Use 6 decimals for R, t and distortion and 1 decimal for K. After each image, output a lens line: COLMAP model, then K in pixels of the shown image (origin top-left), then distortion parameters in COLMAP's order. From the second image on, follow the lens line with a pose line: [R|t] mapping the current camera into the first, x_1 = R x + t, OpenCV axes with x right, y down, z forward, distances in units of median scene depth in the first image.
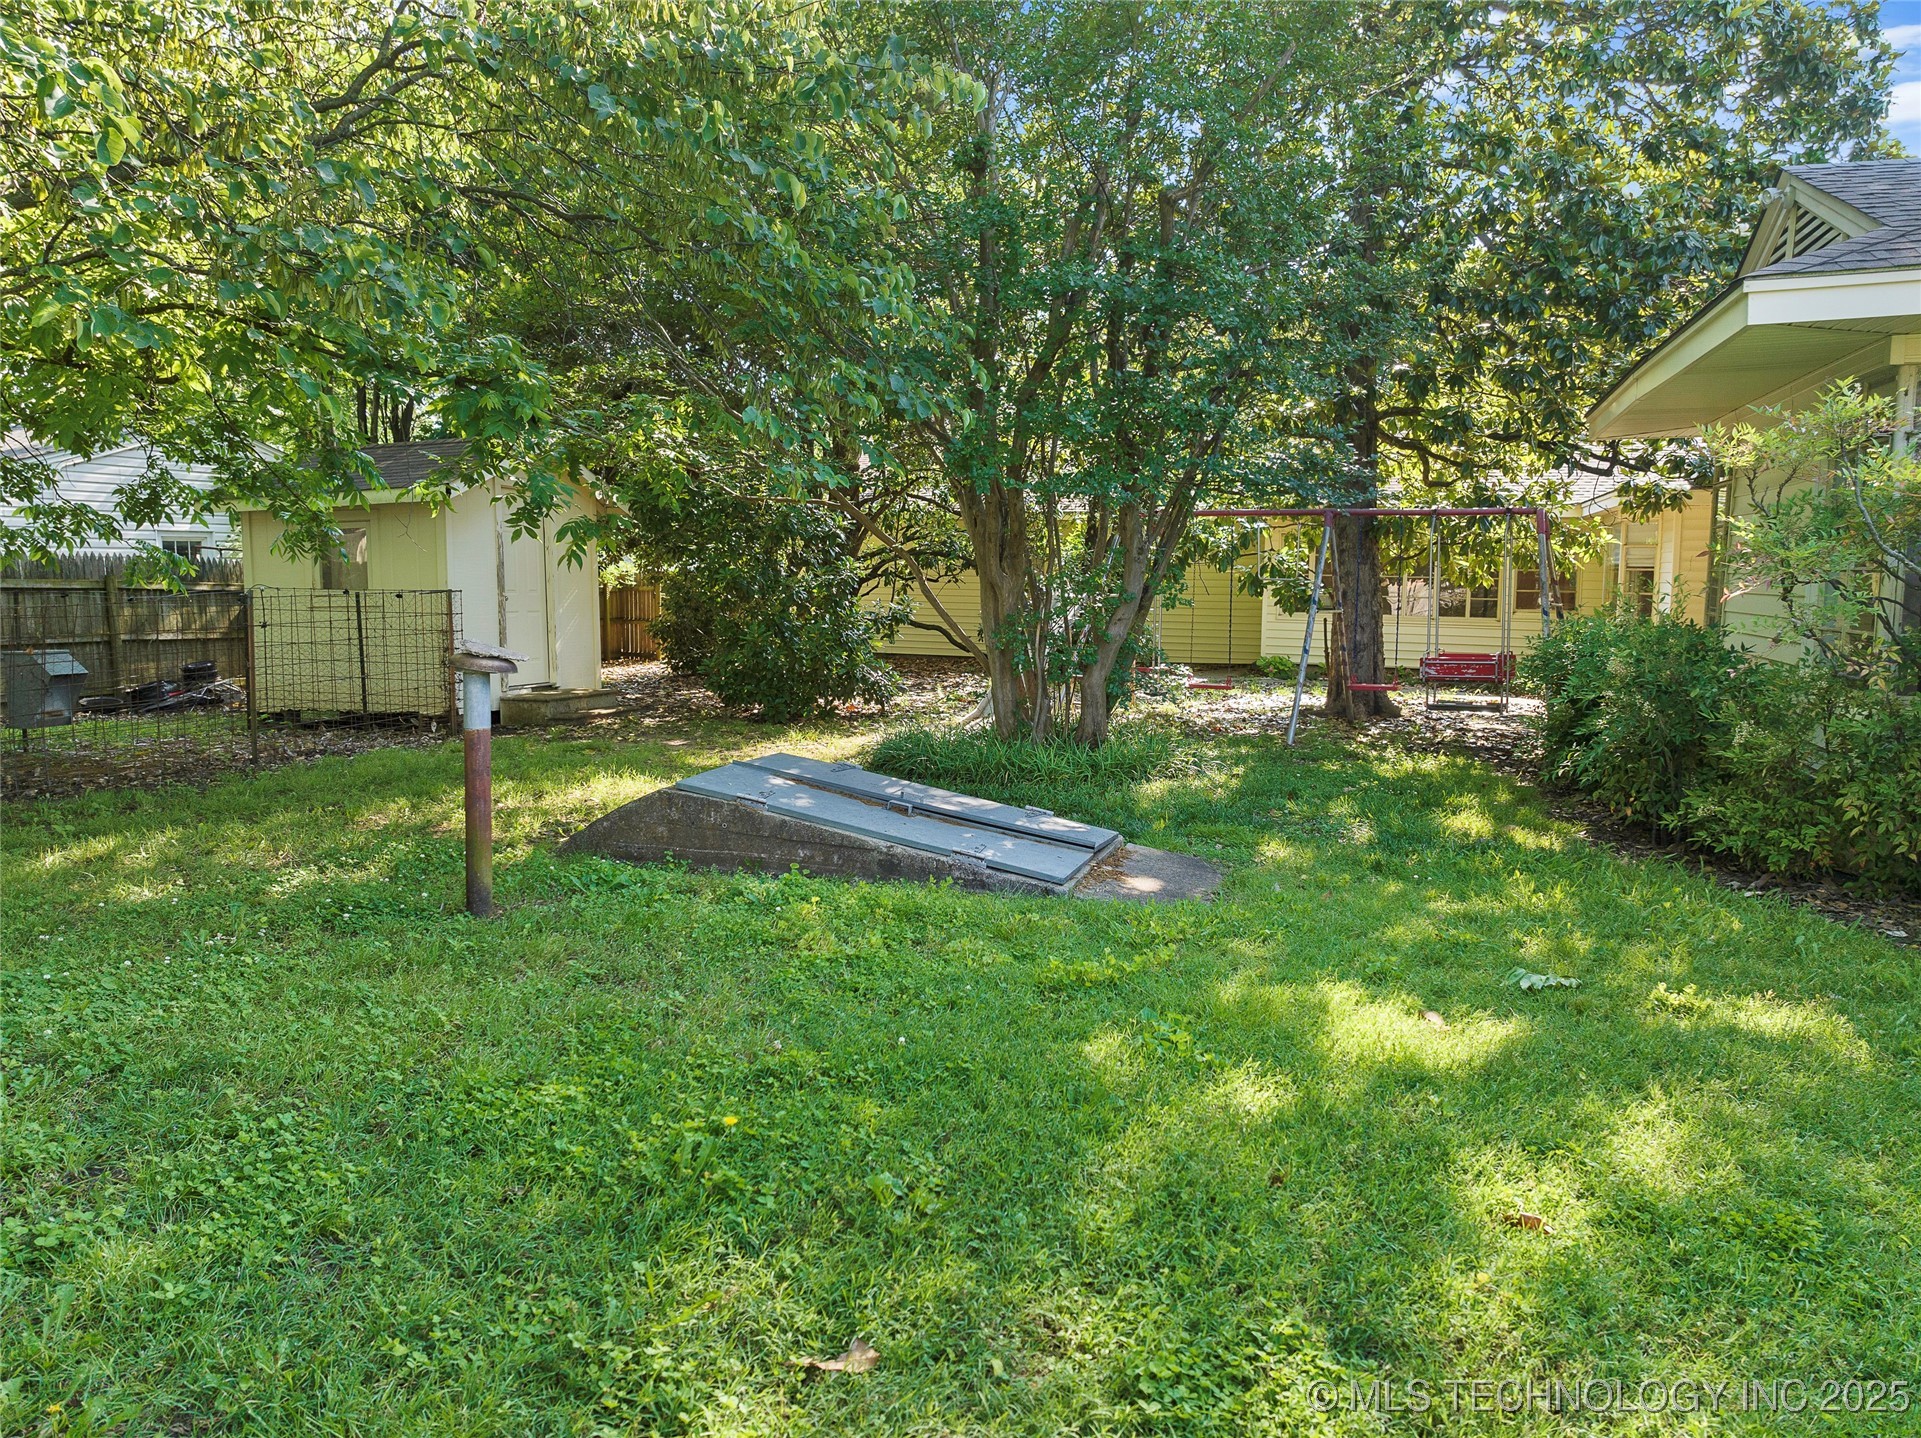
lens RADIAL K [[1354.0, 0, 960.5], [0, 1354.0, 719.0], [0, 0, 1]] dist [-0.036771, -0.000762]
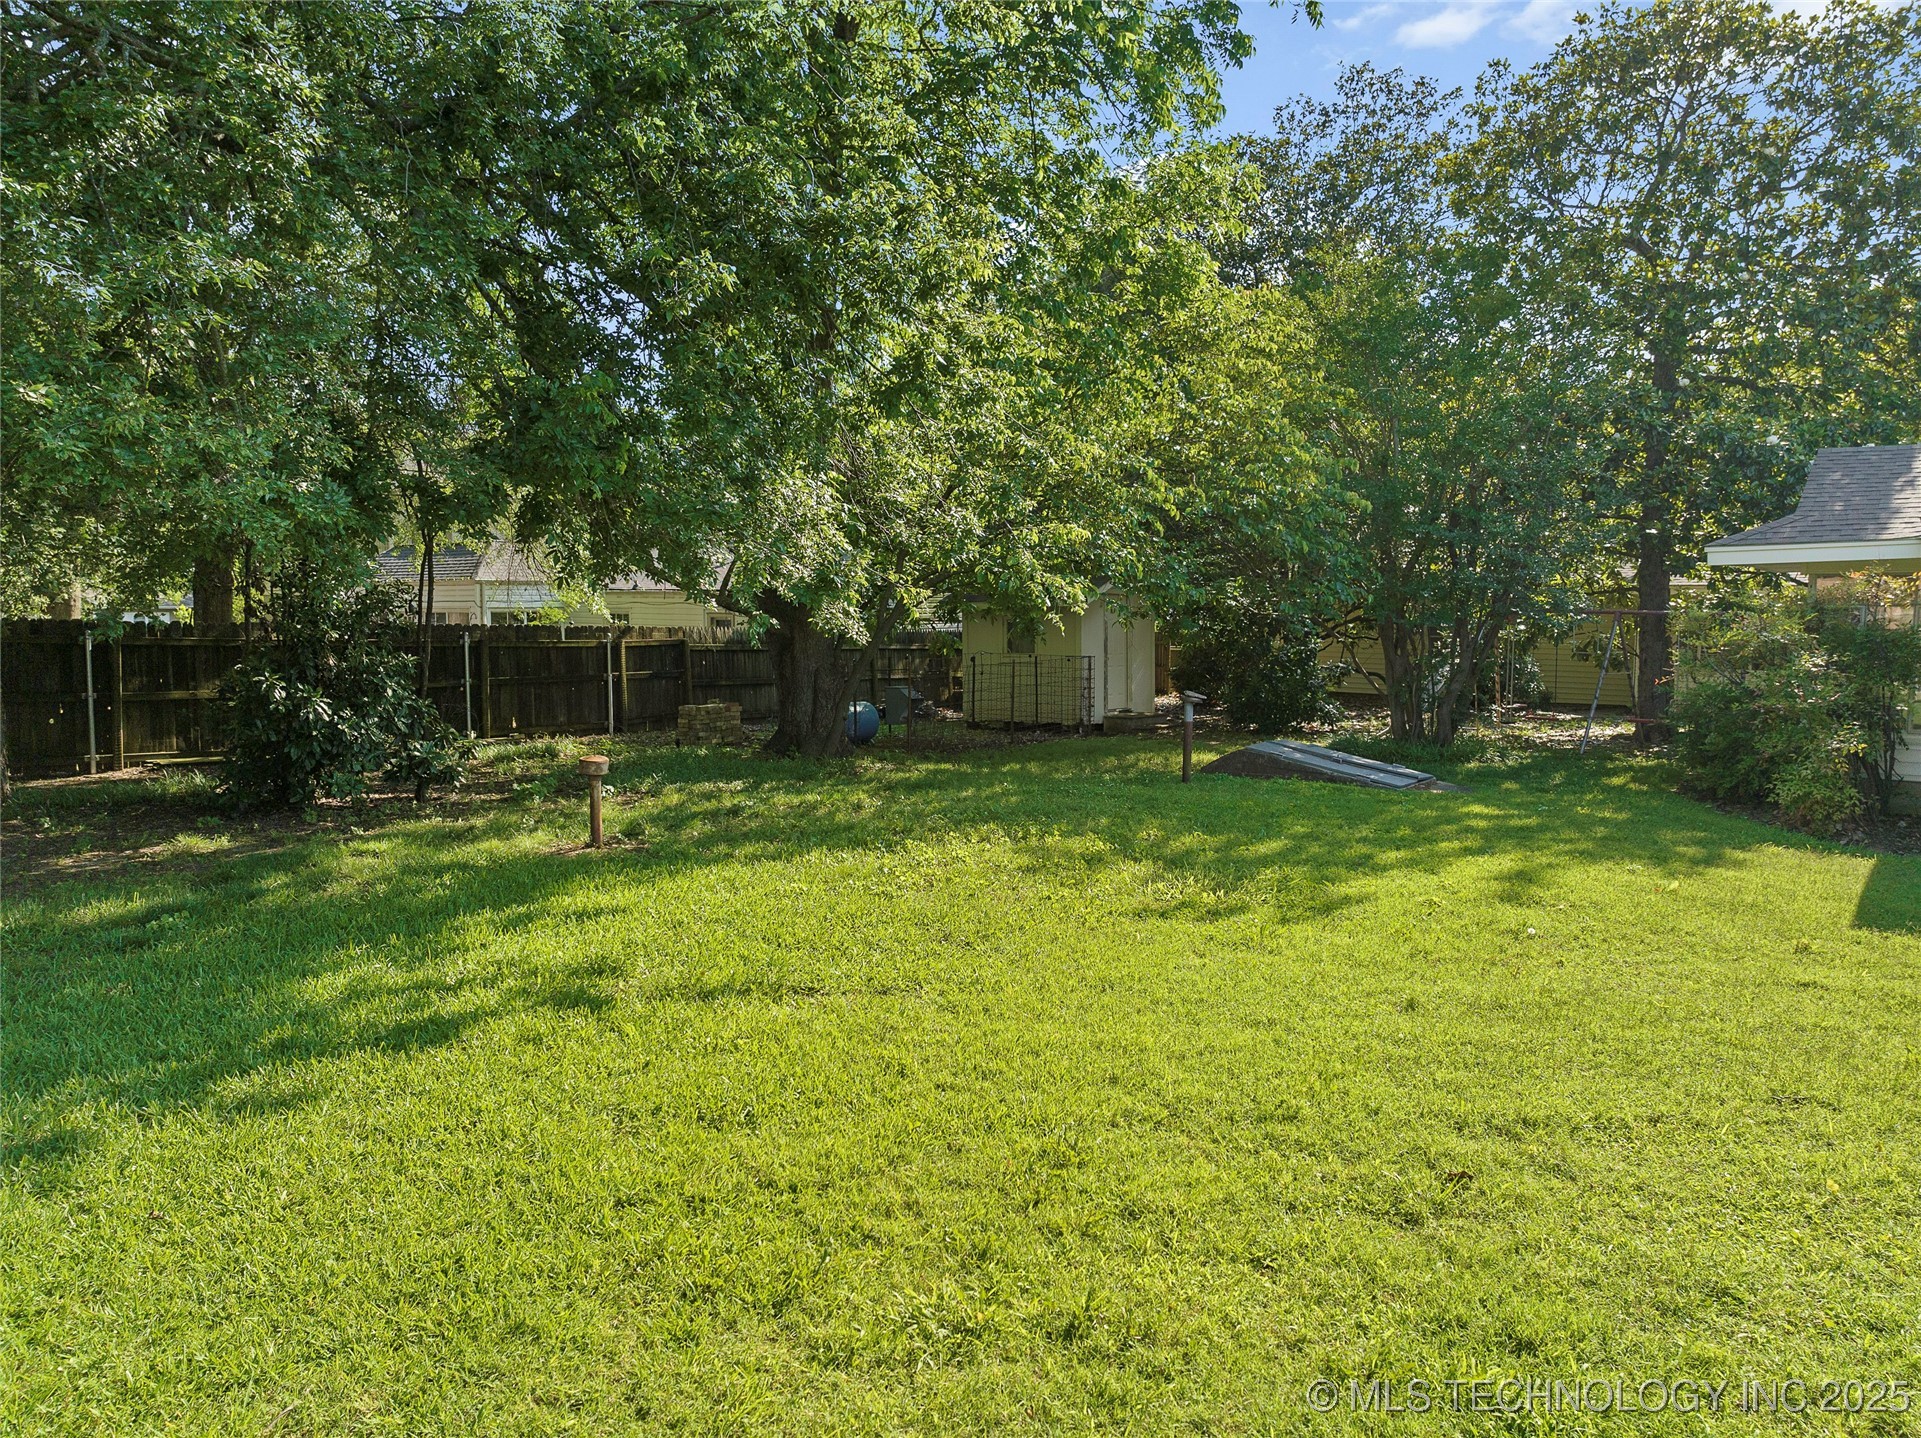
lens RADIAL K [[1354.0, 0, 960.5], [0, 1354.0, 719.0], [0, 0, 1]] dist [-0.036771, -0.000762]
pose [[0.946171, 0.021209, -0.322972, 0.043900], [-0.029172, 0.999378, -0.019836, 0.027336], [0.322350, 0.028190, 0.946201, -0.690200]]
